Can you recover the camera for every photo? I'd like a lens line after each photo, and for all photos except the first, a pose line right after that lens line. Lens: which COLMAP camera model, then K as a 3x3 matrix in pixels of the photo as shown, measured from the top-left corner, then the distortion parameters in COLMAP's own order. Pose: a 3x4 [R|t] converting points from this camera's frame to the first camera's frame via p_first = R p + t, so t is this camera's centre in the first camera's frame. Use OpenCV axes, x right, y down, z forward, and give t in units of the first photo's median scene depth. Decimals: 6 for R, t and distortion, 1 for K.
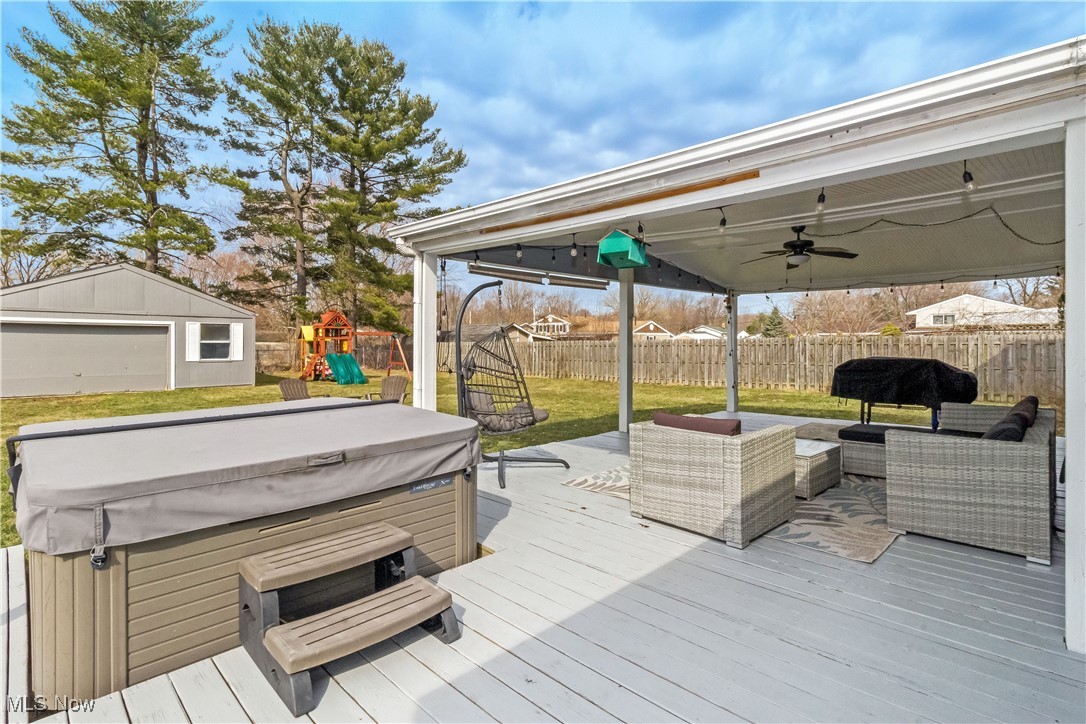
lens RADIAL K [[525.4, 0, 540.3], [0, 525.4, 344.8], [0, 0, 1]] dist [-0.006552, -0.001777]
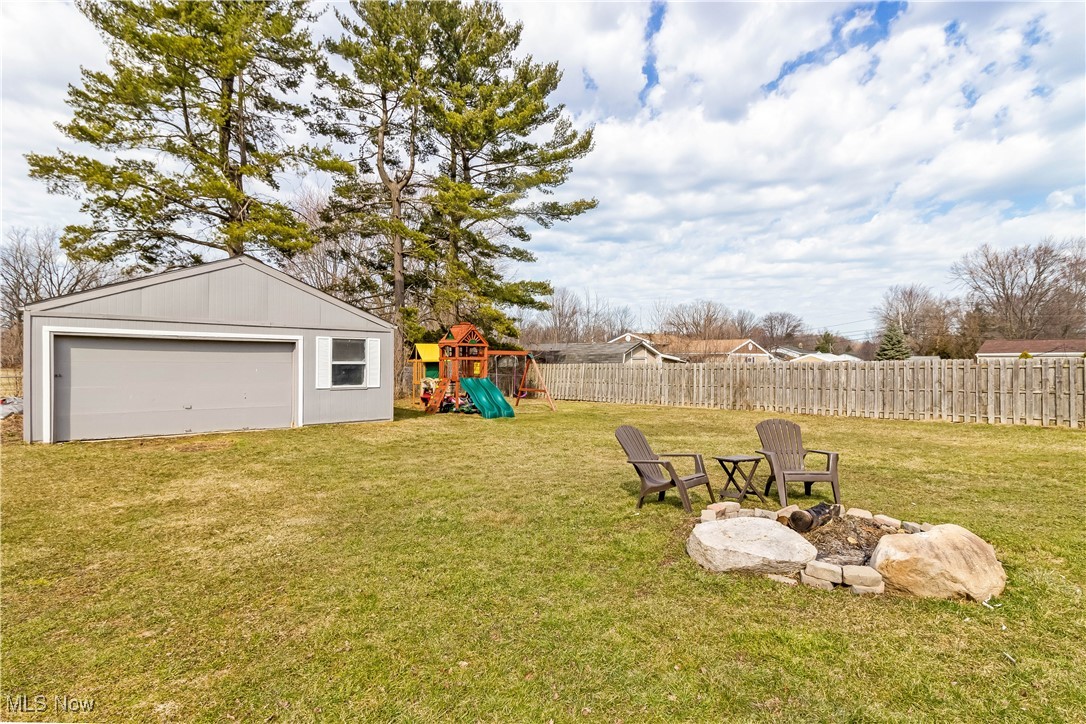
lens RADIAL K [[557.3, 0, 533.8], [0, 557.3, 362.0], [0, 0, 1]] dist [0.000209, 0.000037]
pose [[0.998110, 0.000336, -0.061454, -0.207538], [-0.000879, 0.999961, -0.008815, 0.000061], [0.061448, 0.008852, 0.998071, 0.144779]]
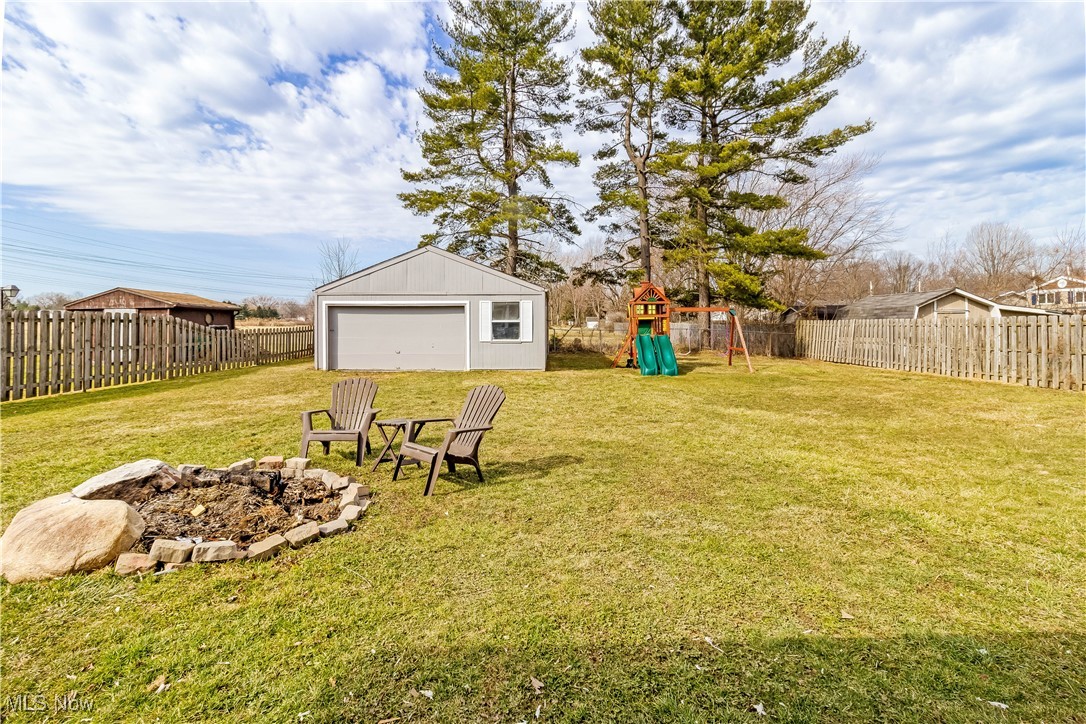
lens RADIAL K [[498.6, 0, 540.3], [0, 498.6, 315.9], [0, 0, 1]] dist [0.002848, 0.000467]
pose [[0.693488, -0.013646, -0.720339, 0.040633], [0.002247, 0.999857, -0.016778, 0.000054], [0.720465, 0.010016, 0.693419, 0.293806]]
